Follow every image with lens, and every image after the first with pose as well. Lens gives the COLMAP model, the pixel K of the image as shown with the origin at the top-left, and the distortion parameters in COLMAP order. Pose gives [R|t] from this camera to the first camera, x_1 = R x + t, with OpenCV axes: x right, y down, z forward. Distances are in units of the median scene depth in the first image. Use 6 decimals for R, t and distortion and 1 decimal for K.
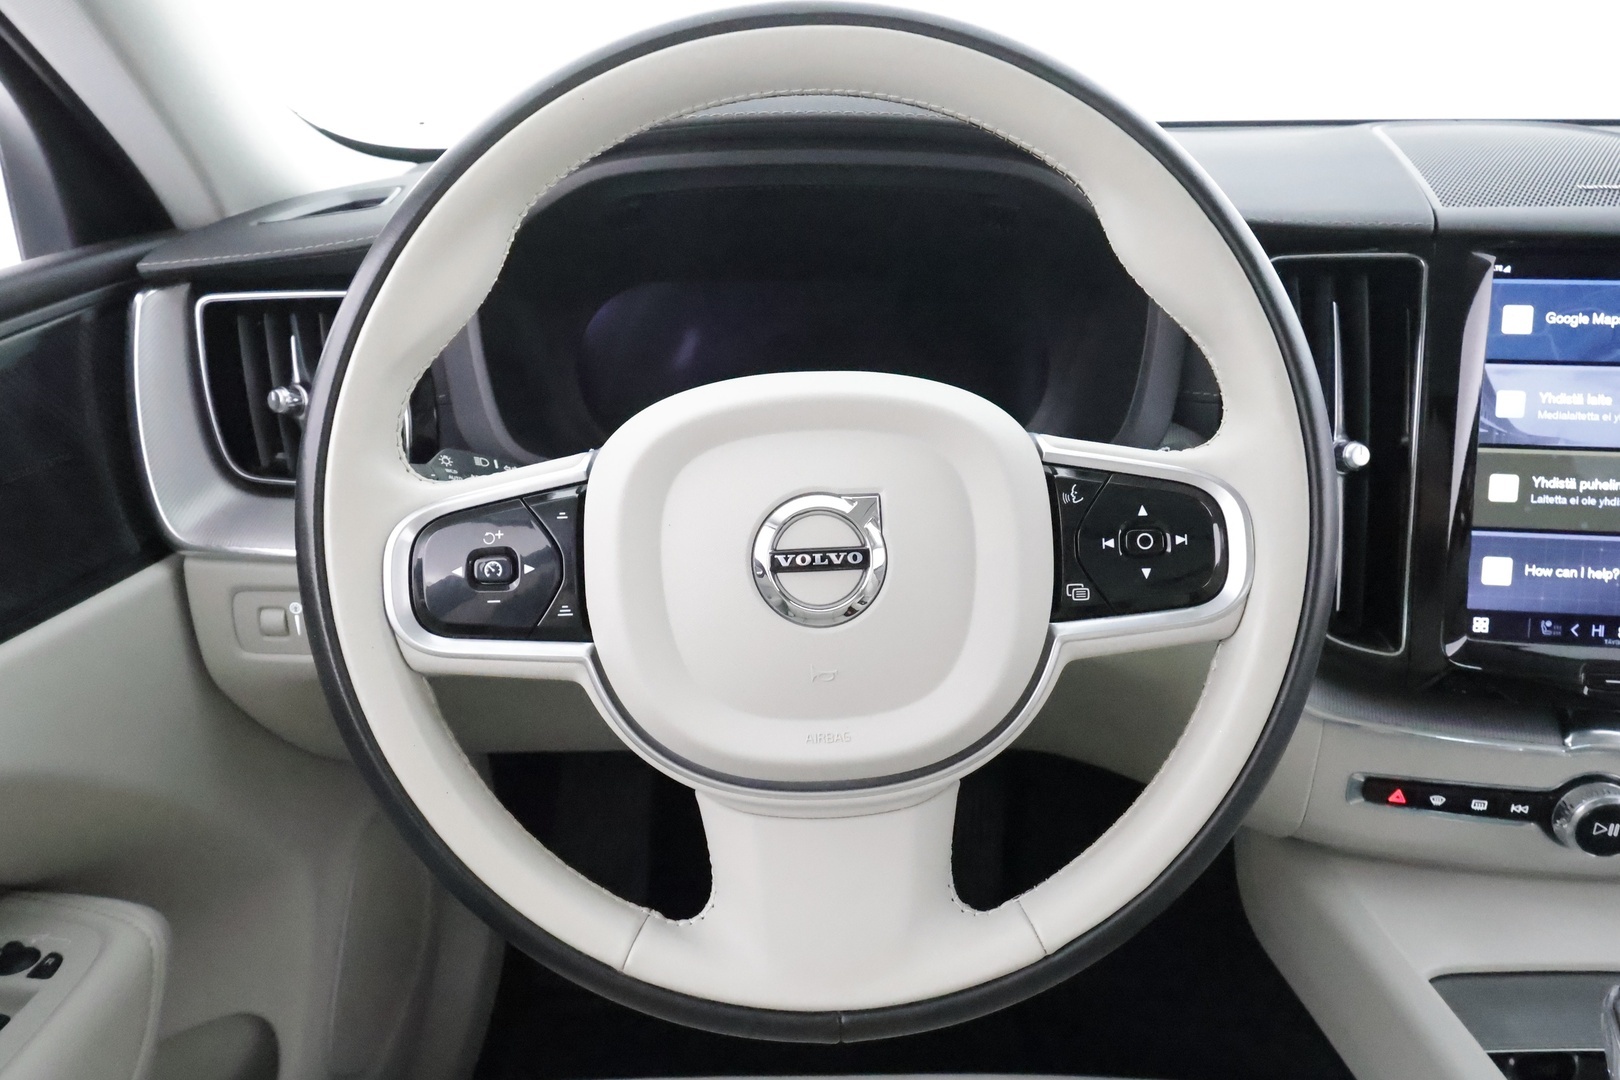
lens RADIAL K [[1068.3, 0, 810.0], [0, 1068.3, 540.0], [0, 0, 1]] dist [0.000337, 0.000378]
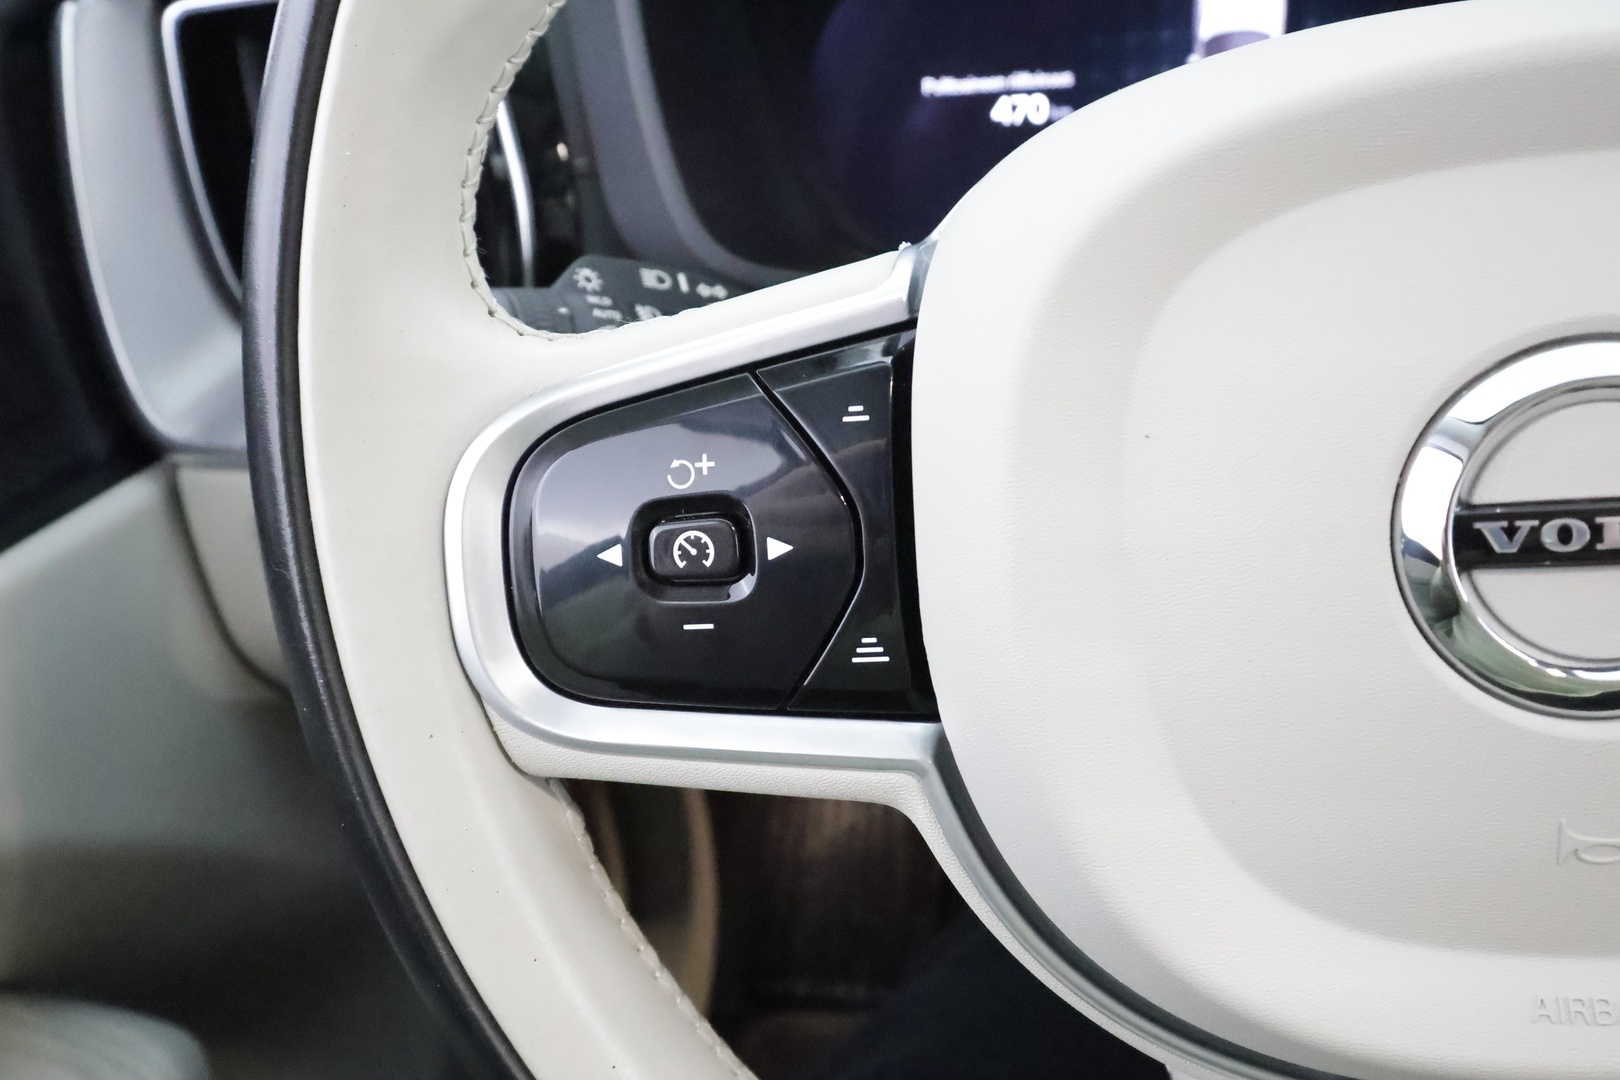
lens RADIAL K [[1369.9, 0, 804.3], [0, 1369.9, 541.4], [0, 0, 1]] dist [0.002146, 0.006570]
pose [[0.980502, -0.006569, -0.196397, -0.114776], [0.032124, 0.991354, 0.127218, -0.031085], [0.193863, -0.131047, 0.972236, 0.376623]]
